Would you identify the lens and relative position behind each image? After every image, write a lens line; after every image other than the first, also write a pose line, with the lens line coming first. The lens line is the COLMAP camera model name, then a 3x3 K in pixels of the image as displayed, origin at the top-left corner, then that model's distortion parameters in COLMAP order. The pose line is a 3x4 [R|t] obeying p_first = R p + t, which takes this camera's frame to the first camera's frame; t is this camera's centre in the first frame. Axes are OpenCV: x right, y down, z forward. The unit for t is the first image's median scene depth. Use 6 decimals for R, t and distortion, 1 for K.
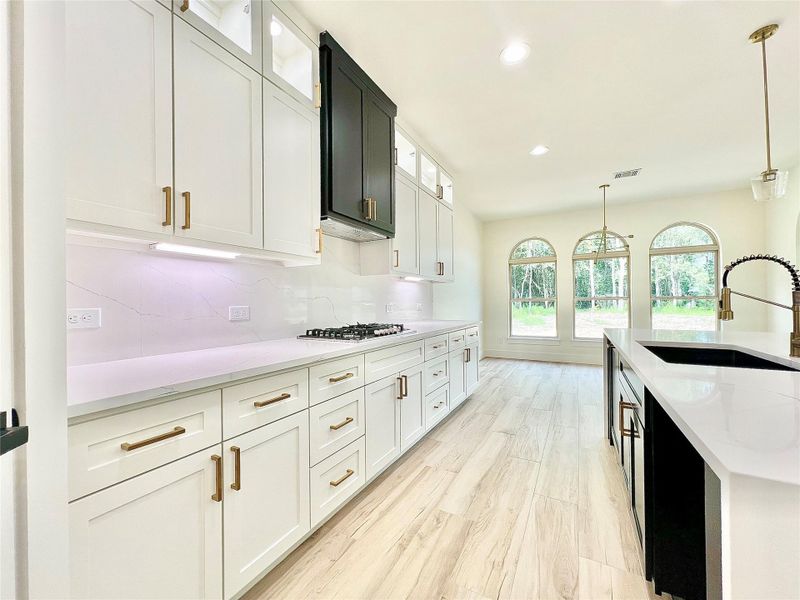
lens RADIAL K [[321.4, 0, 400.0], [0, 321.4, 300.0], [0, 0, 1]] dist [-0.000131, 0.000104]
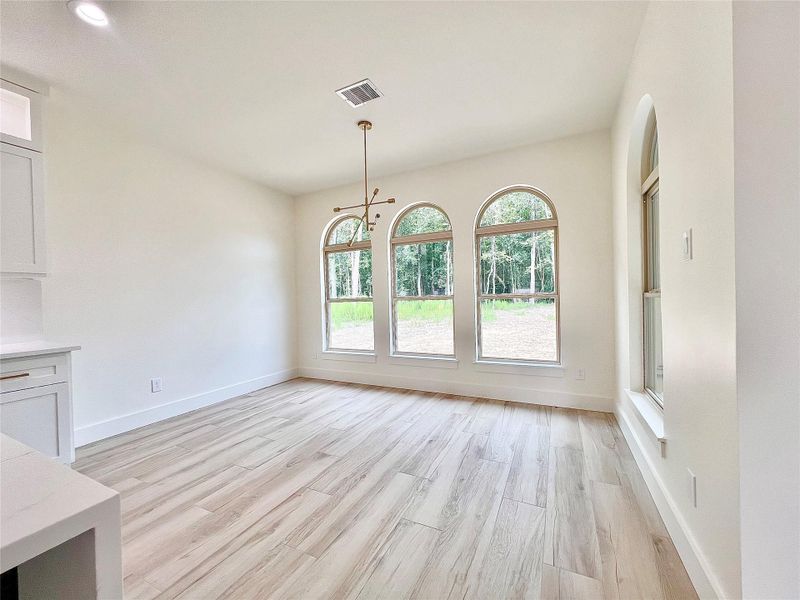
lens RADIAL K [[328.3, 0, 400.4], [0, 328.3, 298.8], [0, 0, 1]] dist [0.009982, 0.000070]
pose [[0.999033, -0.016424, 0.040787, 1.461966], [0.016036, 0.999823, 0.009818, -0.028891], [-0.040941, -0.009154, 0.999120, 0.728642]]
